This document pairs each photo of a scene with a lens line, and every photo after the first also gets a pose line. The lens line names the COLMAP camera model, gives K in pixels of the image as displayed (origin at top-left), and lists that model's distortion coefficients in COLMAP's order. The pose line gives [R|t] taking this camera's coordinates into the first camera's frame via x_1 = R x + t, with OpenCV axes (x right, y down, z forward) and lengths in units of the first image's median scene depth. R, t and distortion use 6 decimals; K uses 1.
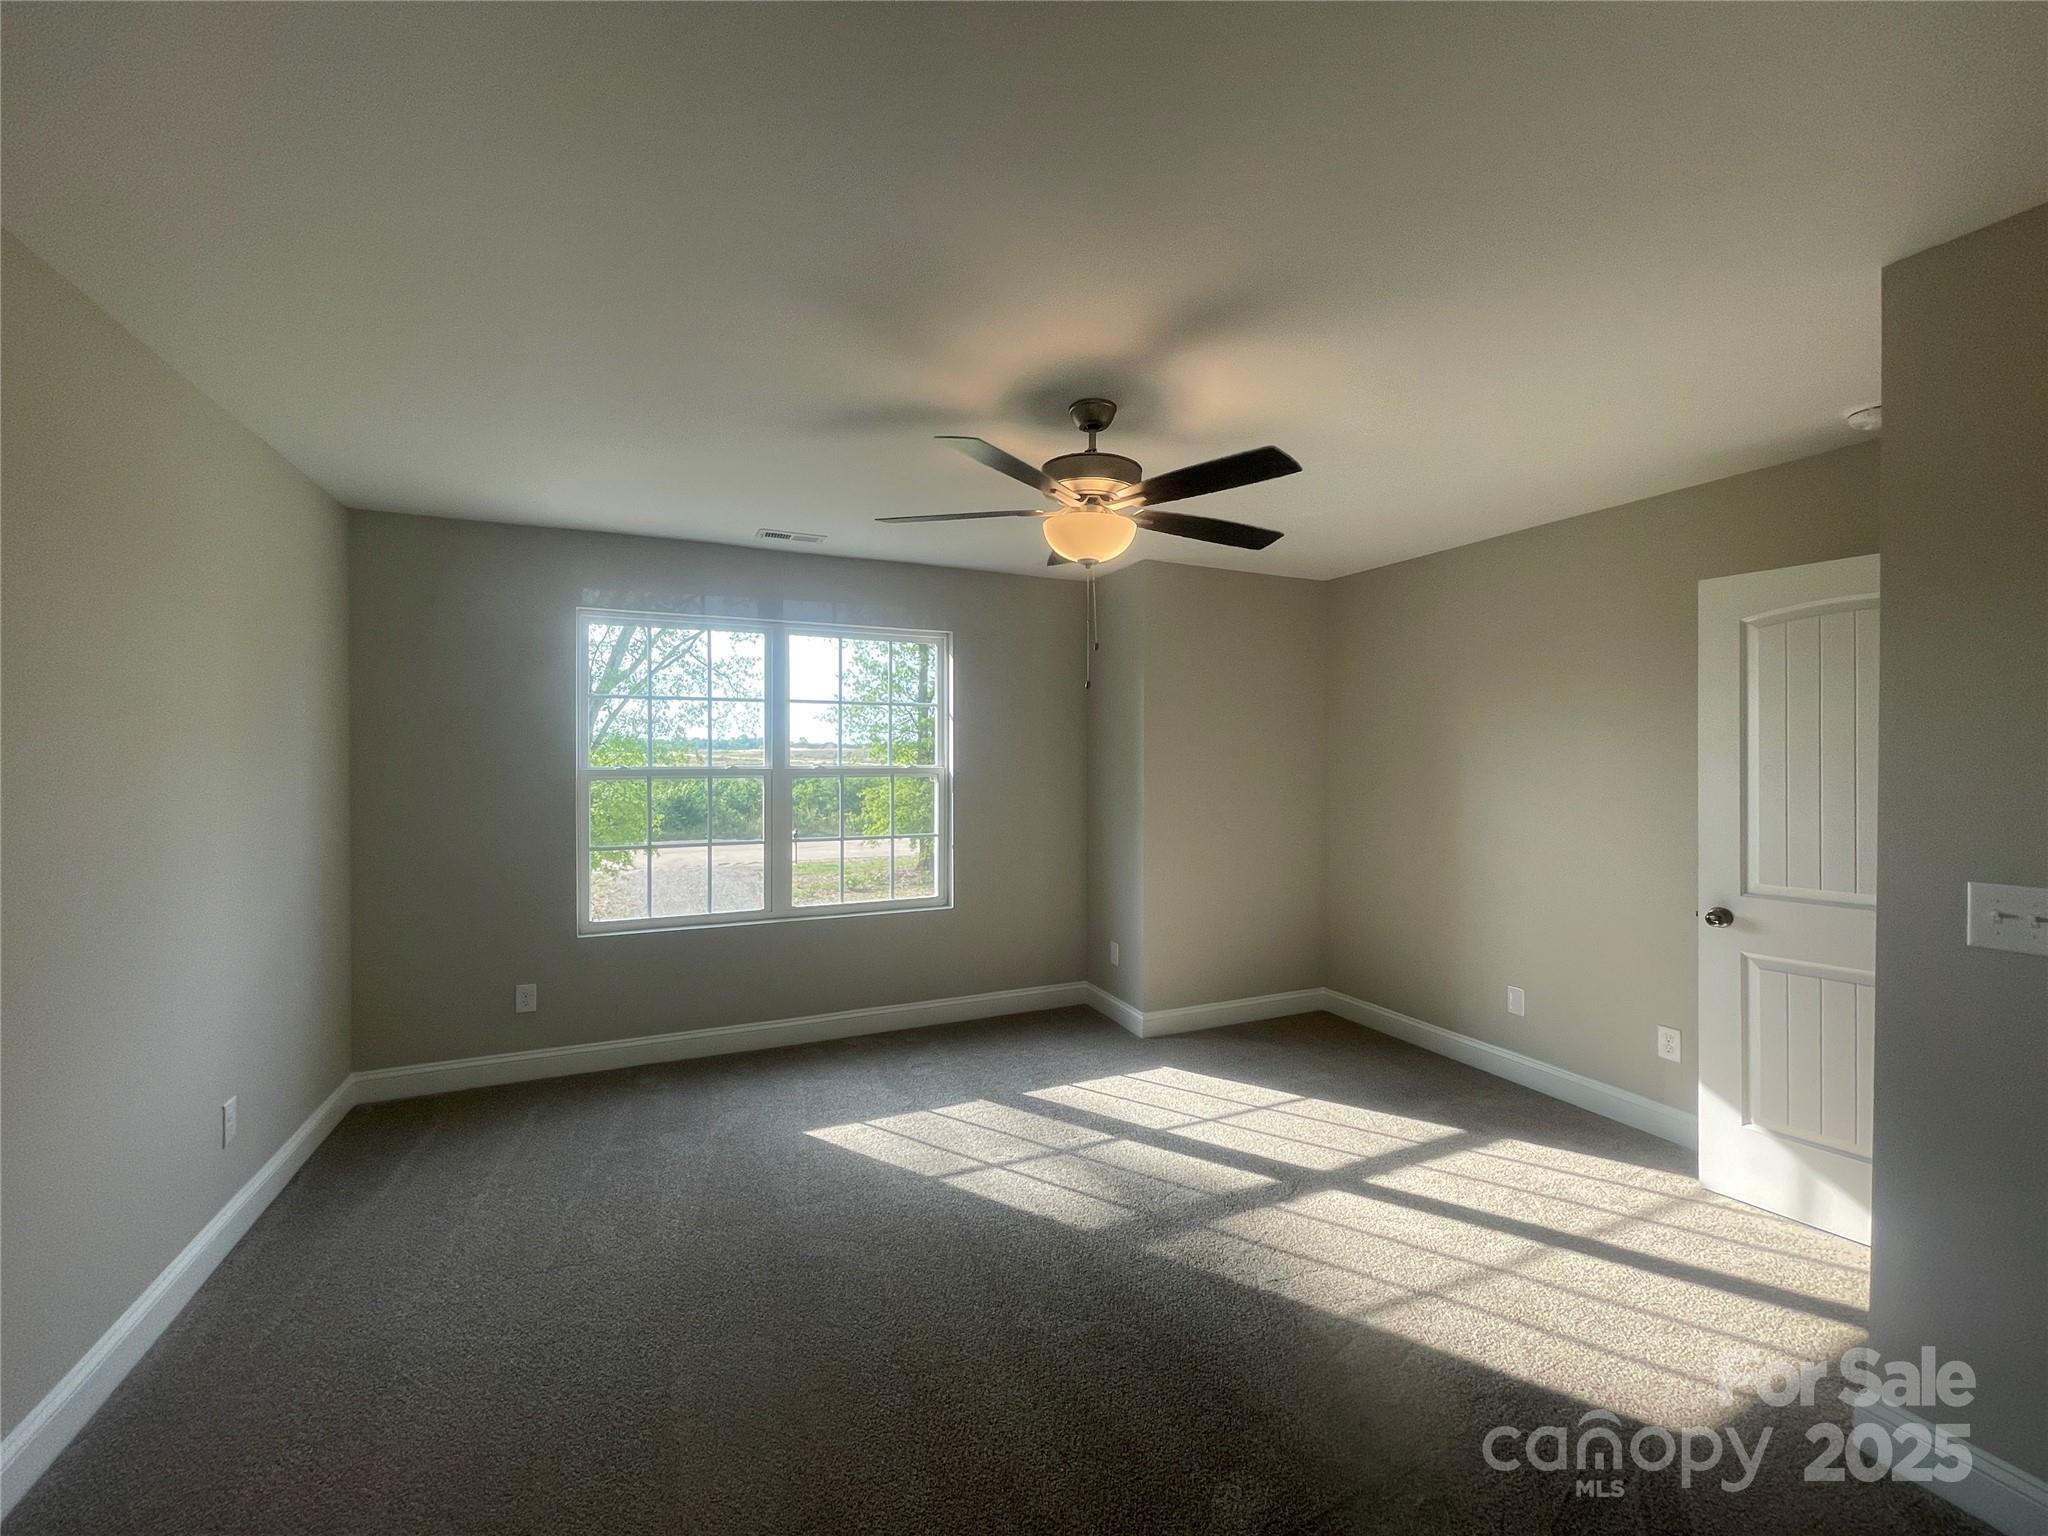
lens RADIAL K [[826.9, 0, 1033.7], [0, 826.9, 758.7], [0, 0, 1]] dist [-0.000526, 0.000074]
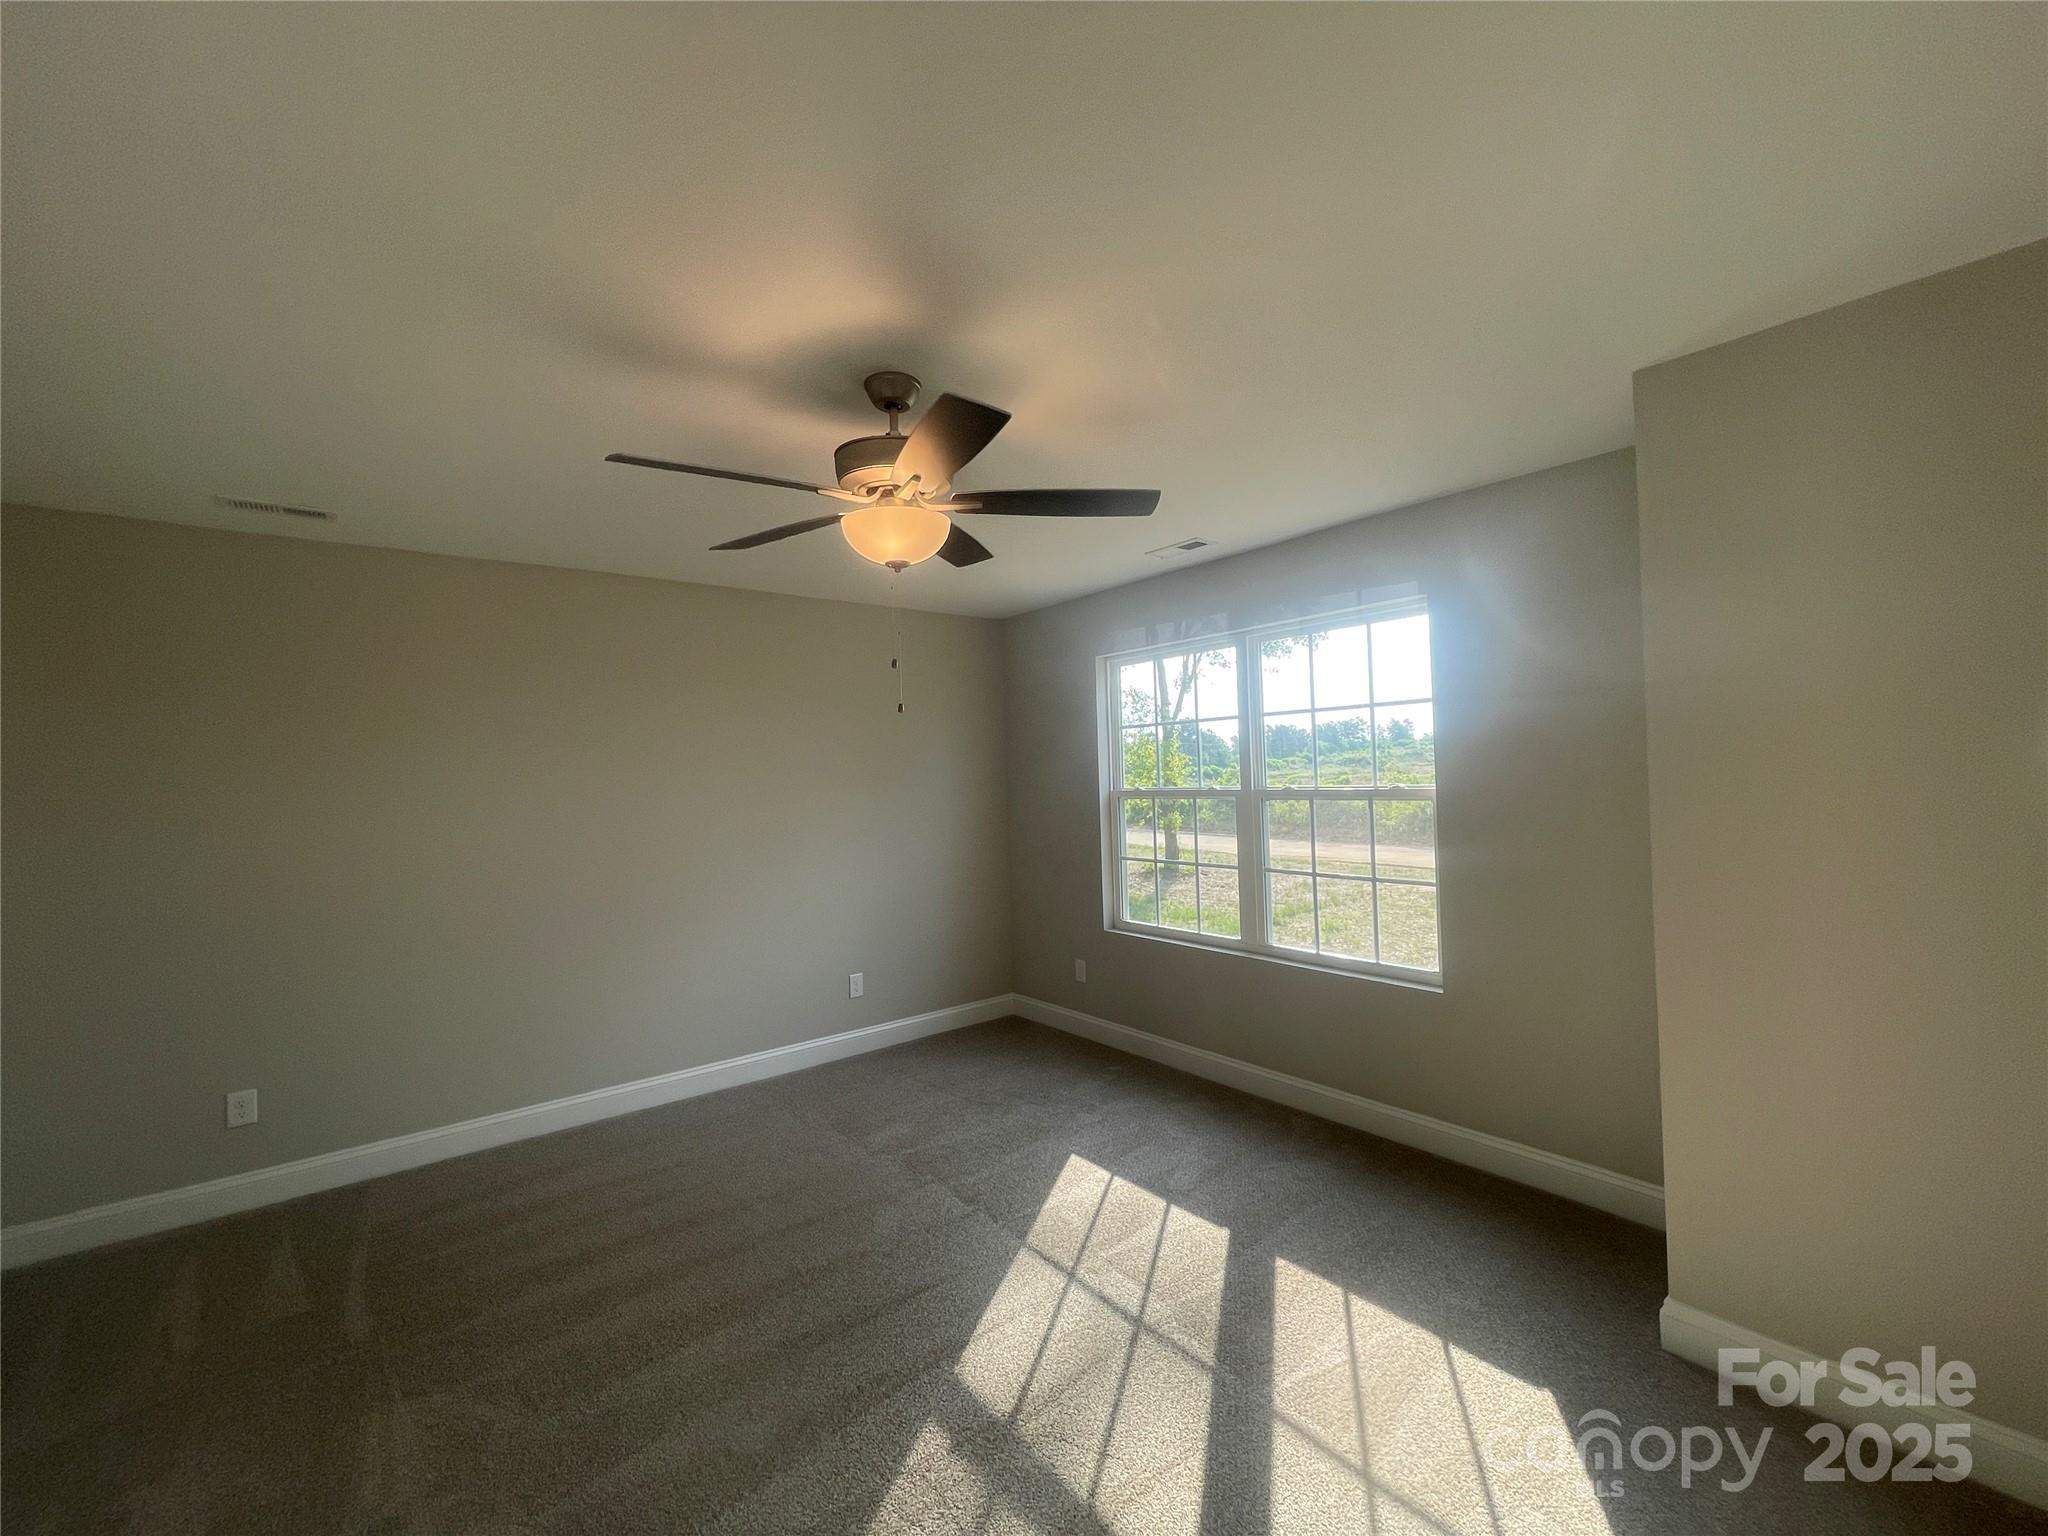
lens RADIAL K [[834.5, 0, 1016.6], [0, 834.5, 763.2], [0, 0, 1]] dist [0.000153, 0.000497]
pose [[0.253940, -0.023979, -0.966923, 0.544331], [0.019566, 0.999615, -0.019651, -0.004644], [0.967022, -0.013929, 0.254311, 0.530513]]
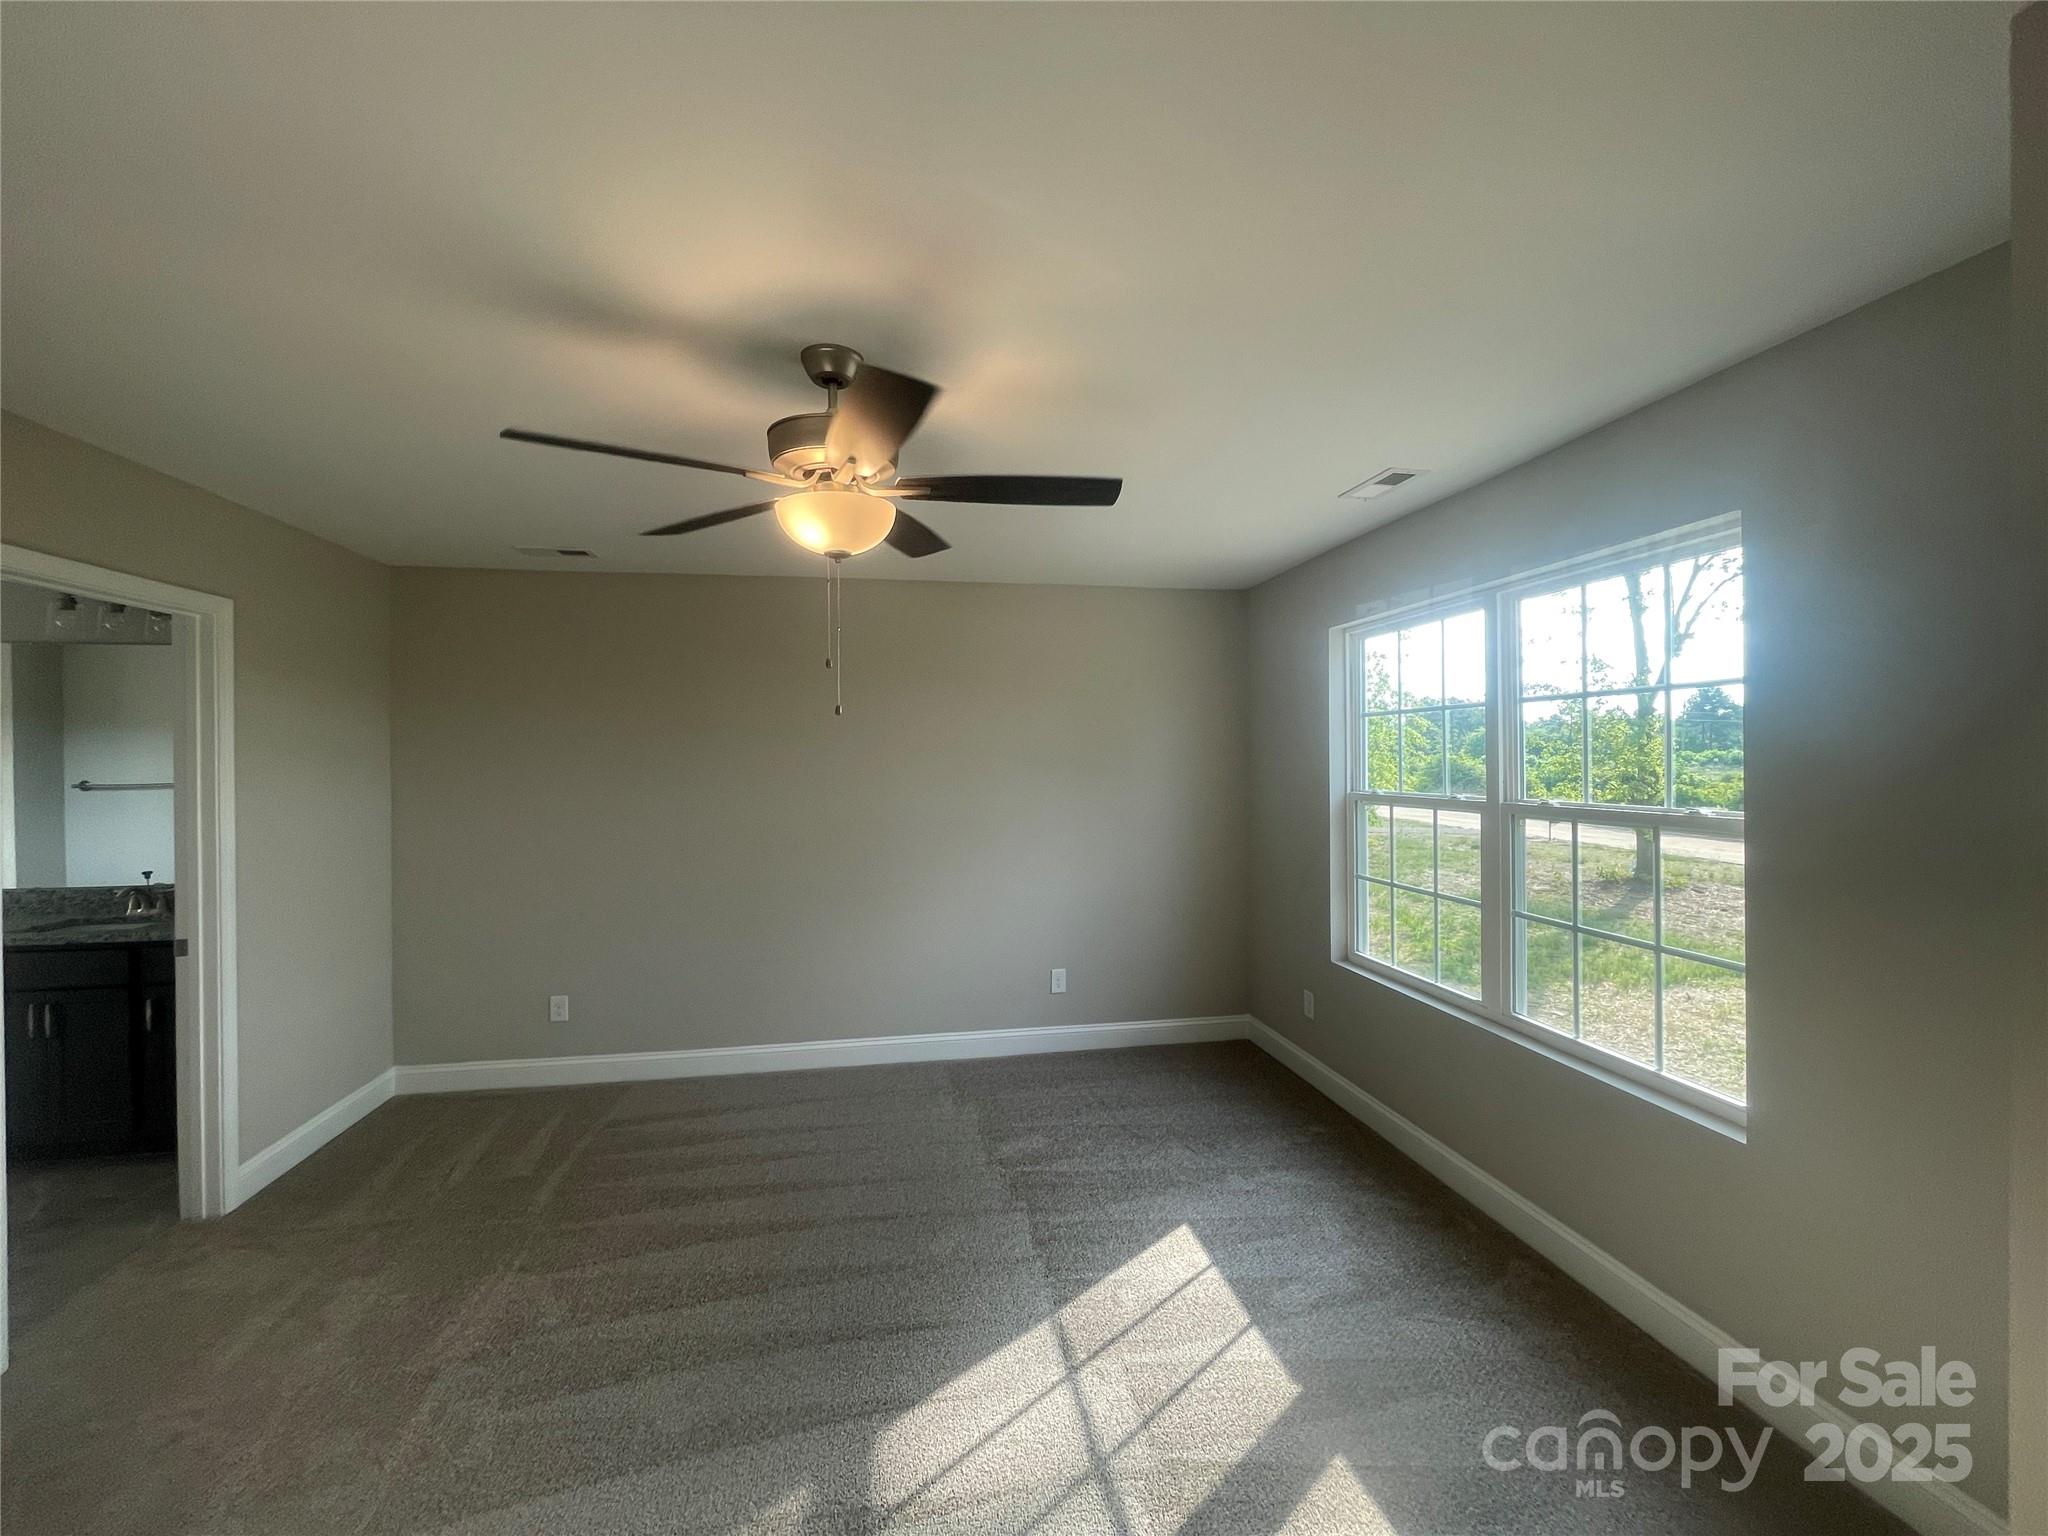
lens RADIAL K [[828.4, 0, 1017.8], [0, 828.4, 766.3], [0, 0, 1]] dist [-0.001559, -0.000233]
pose [[-0.239035, 0.006695, -0.970988, 0.463041], [-0.004003, 0.999961, 0.007880, -0.022357], [0.971003, 0.005771, -0.238999, 0.804663]]
